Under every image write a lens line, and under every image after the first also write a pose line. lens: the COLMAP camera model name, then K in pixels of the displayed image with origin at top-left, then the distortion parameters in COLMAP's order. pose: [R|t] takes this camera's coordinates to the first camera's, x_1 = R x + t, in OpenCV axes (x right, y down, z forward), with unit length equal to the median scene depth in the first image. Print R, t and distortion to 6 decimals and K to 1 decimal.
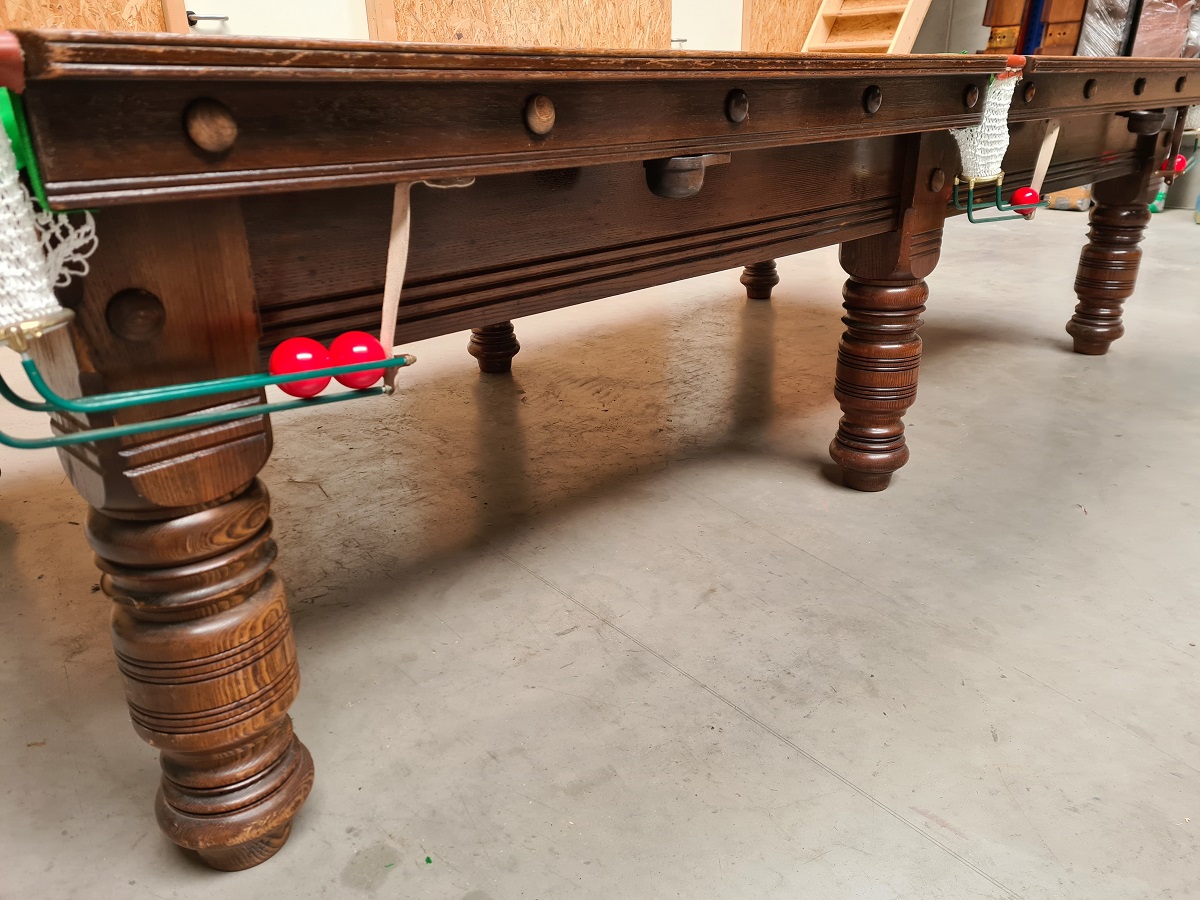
lens RADIAL K [[911.8, 0, 603.1], [0, 911.8, 446.7], [0, 0, 1]] dist [0.066770, -0.049436]
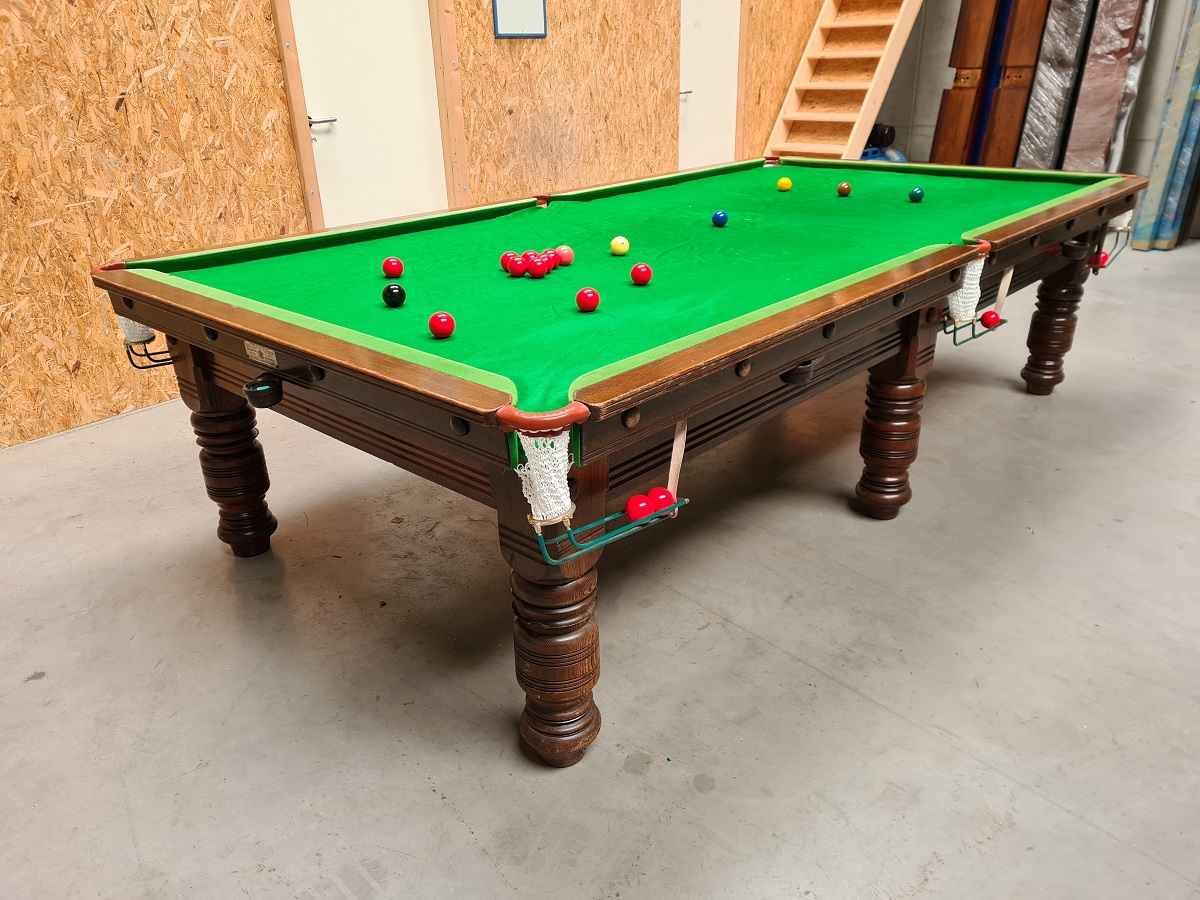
lens RADIAL K [[911.8, 0, 593.7], [0, 911.8, 453.9], [0, 0, 1]] dist [0.066770, -0.049436]
pose [[0.999377, -0.022422, 0.027253, -0.203597], [0.021284, 0.998917, 0.041372, -0.125303], [-0.028151, -0.040767, 0.998772, -0.421682]]
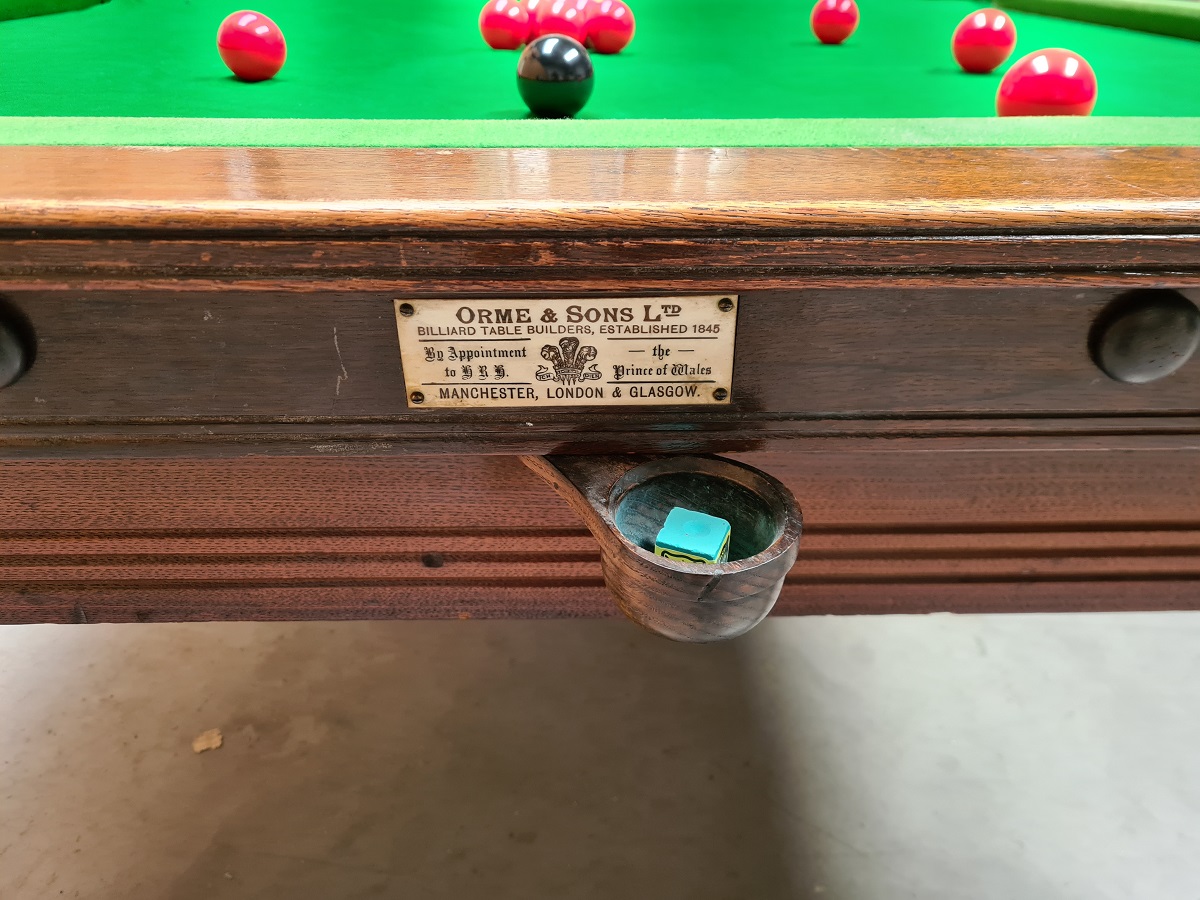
lens RADIAL K [[911.8, 0, 599.7], [0, 911.8, 438.0], [0, 0, 1]] dist [0.066770, -0.049436]
pose [[0.686509, -0.322019, 0.651927, -0.647130], [0.245793, 0.946581, 0.208732, -0.219553], [-0.684318, 0.016943, 0.728987, 0.449824]]
